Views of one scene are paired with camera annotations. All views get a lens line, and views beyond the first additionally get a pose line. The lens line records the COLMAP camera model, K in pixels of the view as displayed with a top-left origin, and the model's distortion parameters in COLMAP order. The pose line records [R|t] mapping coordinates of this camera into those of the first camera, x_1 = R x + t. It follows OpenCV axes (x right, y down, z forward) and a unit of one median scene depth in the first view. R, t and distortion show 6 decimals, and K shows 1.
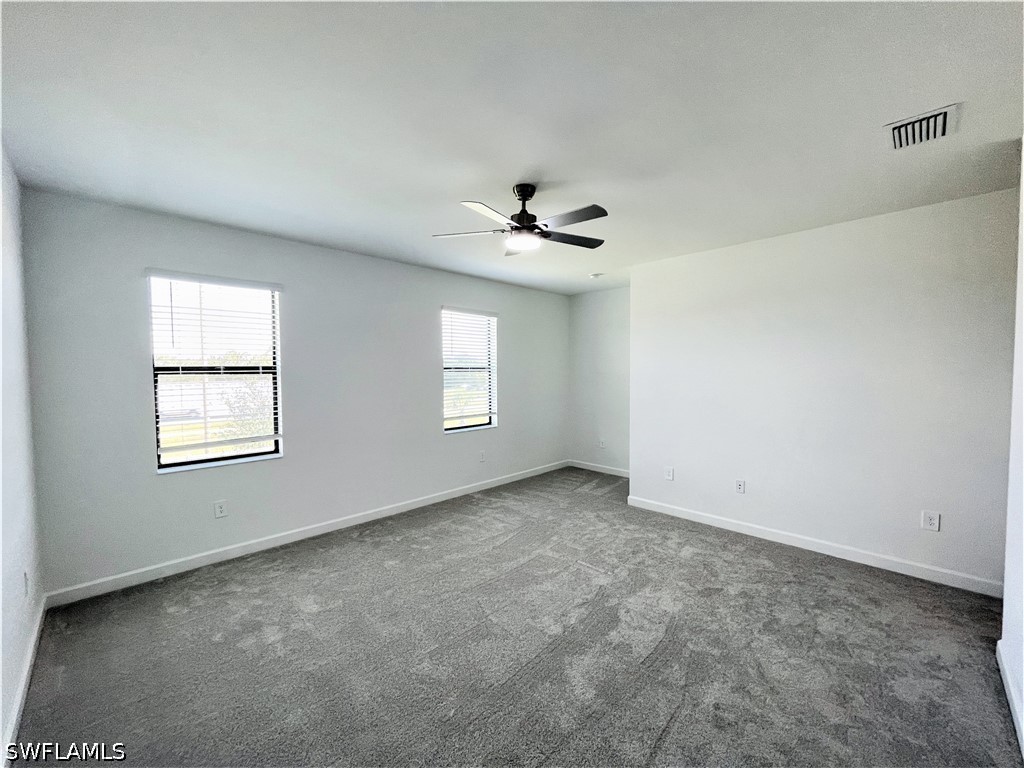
lens RADIAL K [[411.1, 0, 507.8], [0, 411.1, 385.2], [0, 0, 1]] dist [-0.002689, -0.000282]
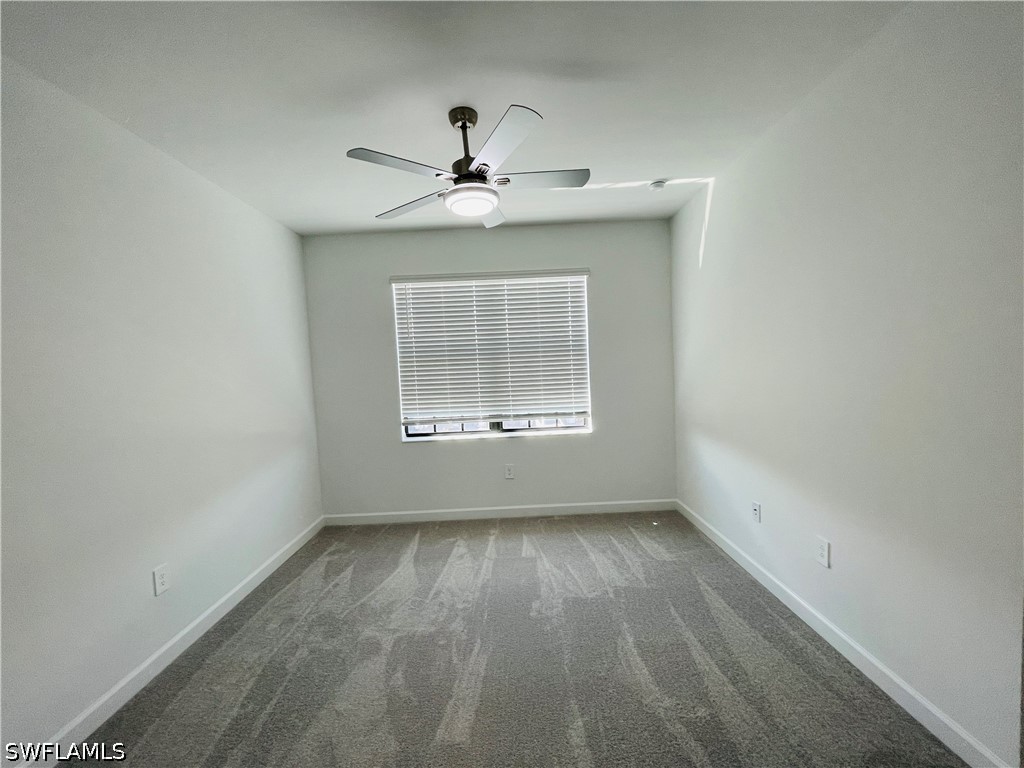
lens RADIAL K [[411.1, 0, 511.6], [0, 411.1, 387.5], [0, 0, 1]] dist [-0.002689, -0.000282]
pose [[0.705620, 0.016020, -0.708410, 0.370599], [0.027652, 0.998360, 0.050121, -0.012749], [0.708051, -0.054955, 0.704020, 0.402306]]
